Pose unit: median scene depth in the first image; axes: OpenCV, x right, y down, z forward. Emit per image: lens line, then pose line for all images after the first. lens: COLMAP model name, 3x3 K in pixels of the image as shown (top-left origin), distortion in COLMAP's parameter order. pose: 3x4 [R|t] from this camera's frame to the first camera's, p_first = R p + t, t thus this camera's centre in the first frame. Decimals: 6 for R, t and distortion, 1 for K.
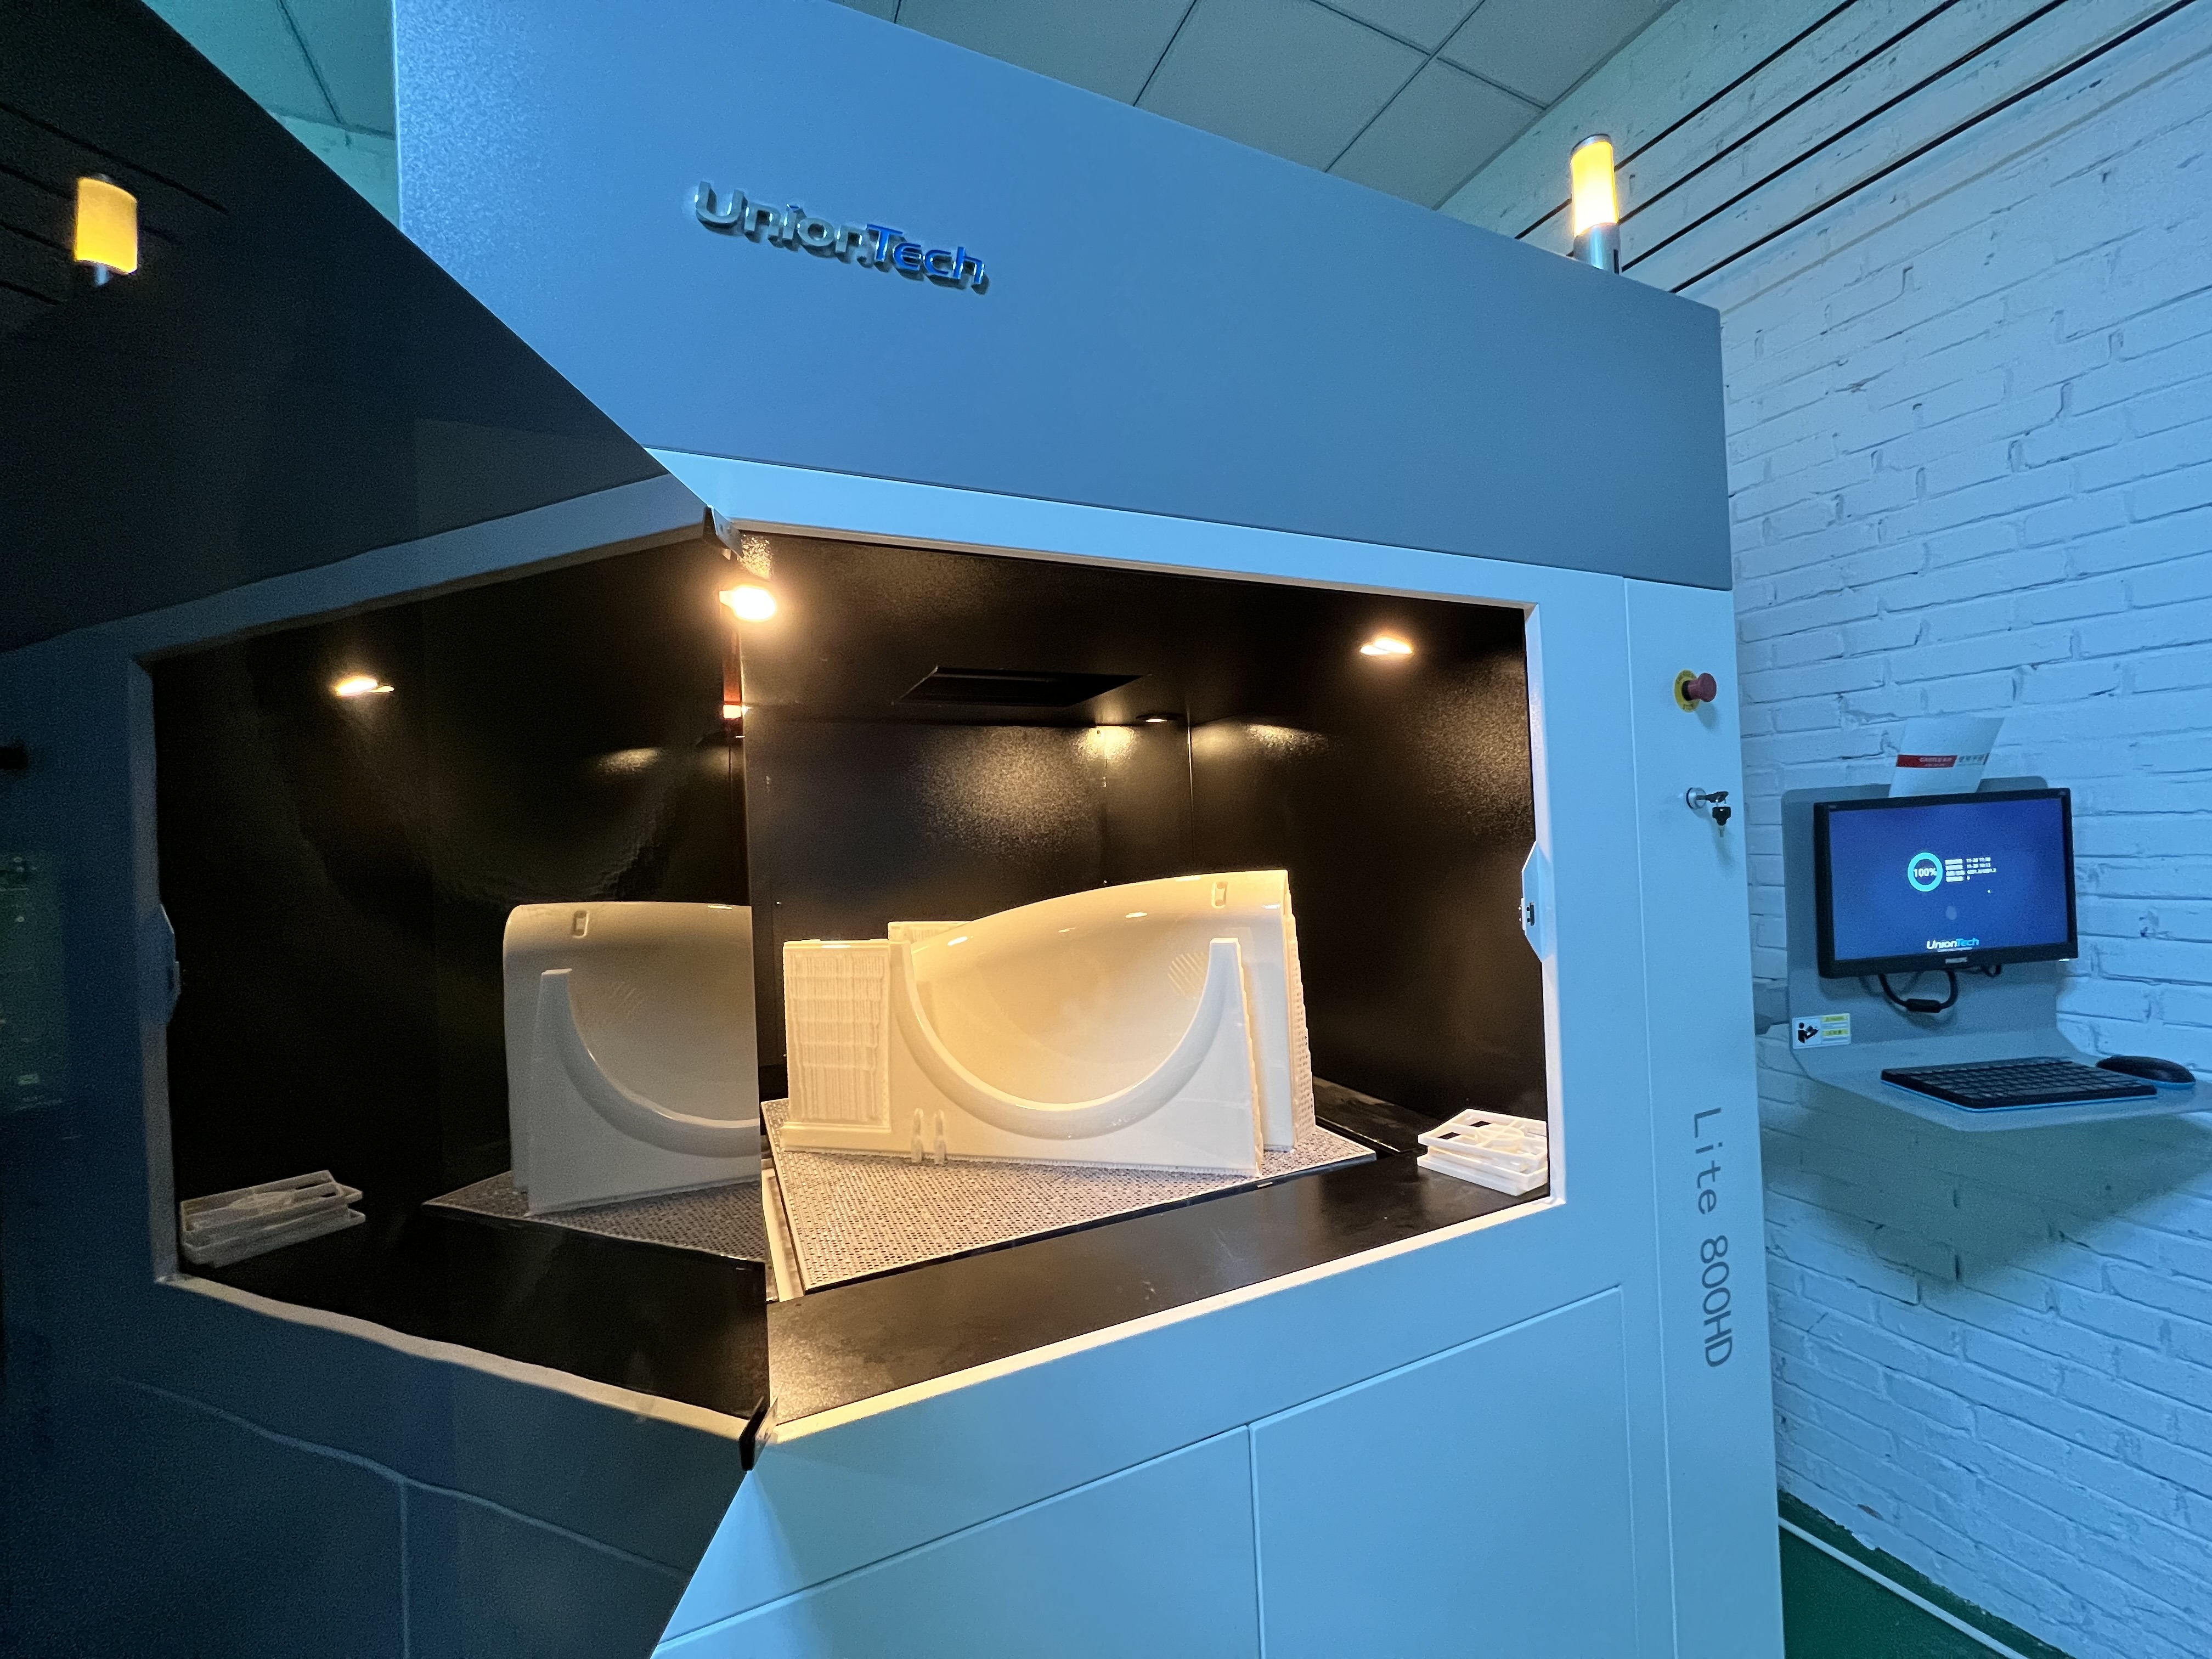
lens RADIAL K [[882.8, 0, 1106.6], [0, 882.8, 837.5], [0, 0, 1]] dist [-0.004152, -0.000304]
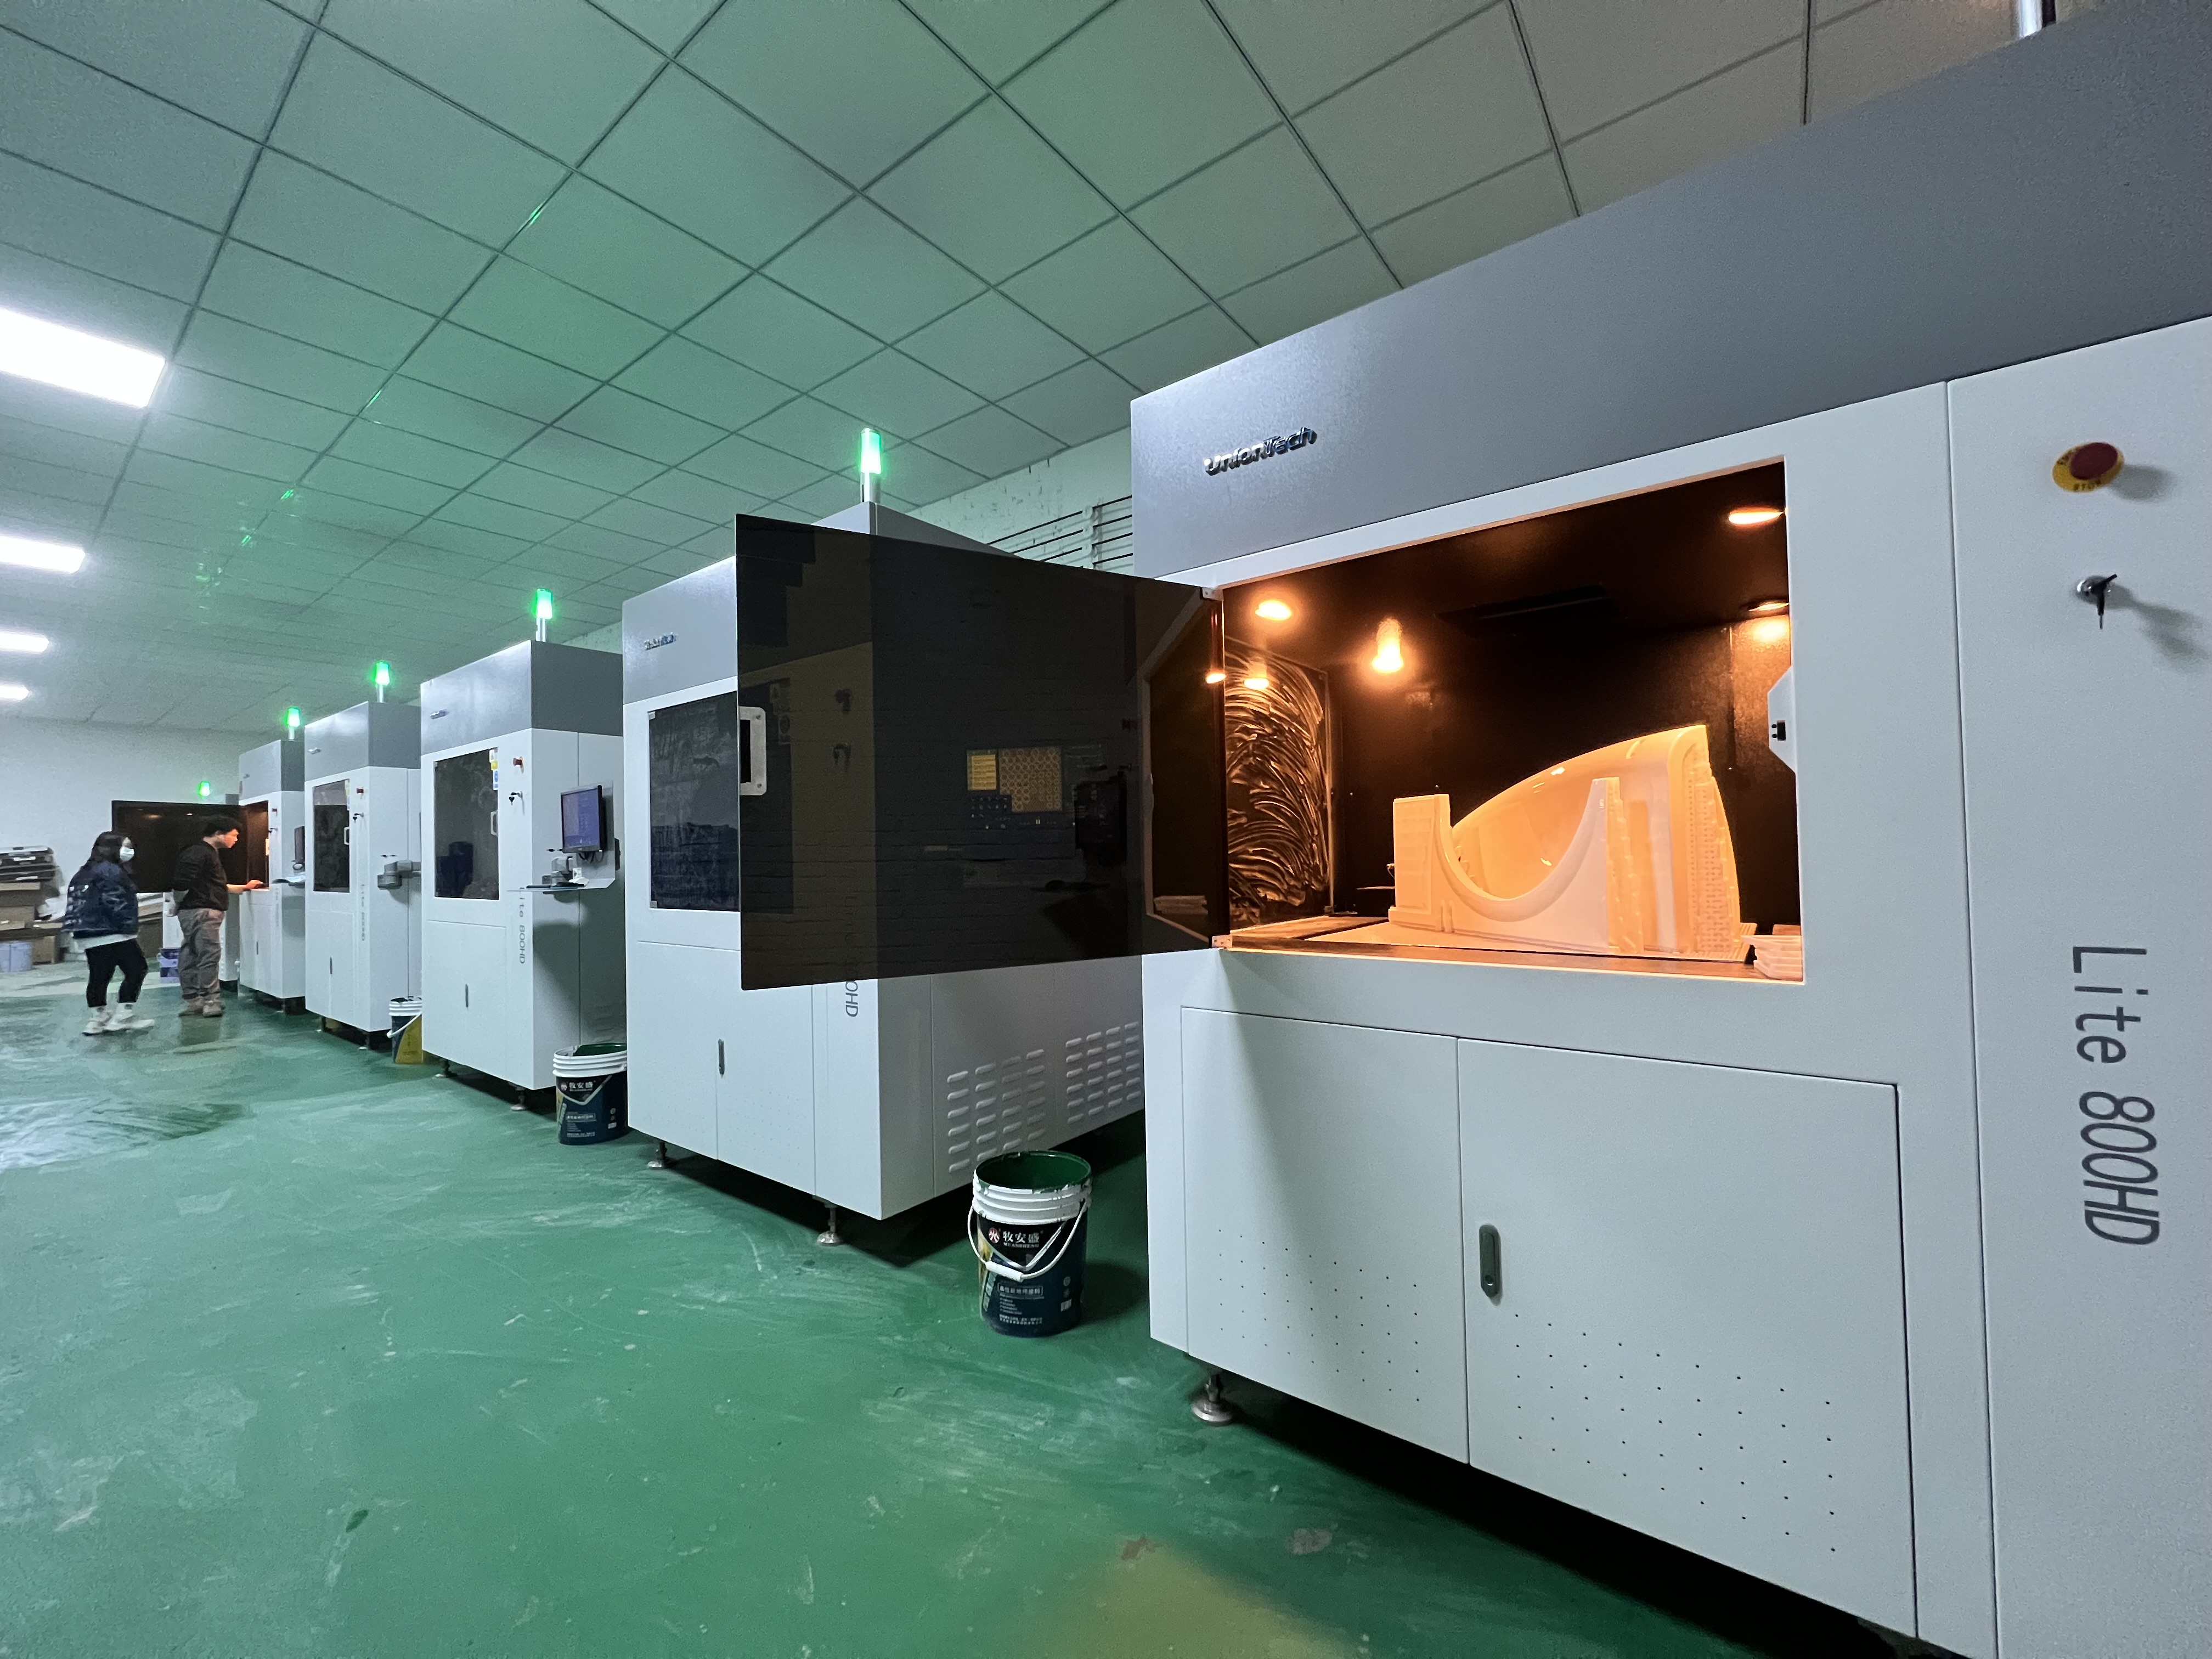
lens RADIAL K [[882.8, 0, 1103.2], [0, 882.8, 831.0], [0, 0, 1]] dist [-0.004152, -0.000304]
pose [[0.459424, 0.010500, -0.888155, 0.998436], [0.008860, 0.999826, 0.016404, 0.173449], [0.888173, -0.015405, 0.459252, -0.276671]]
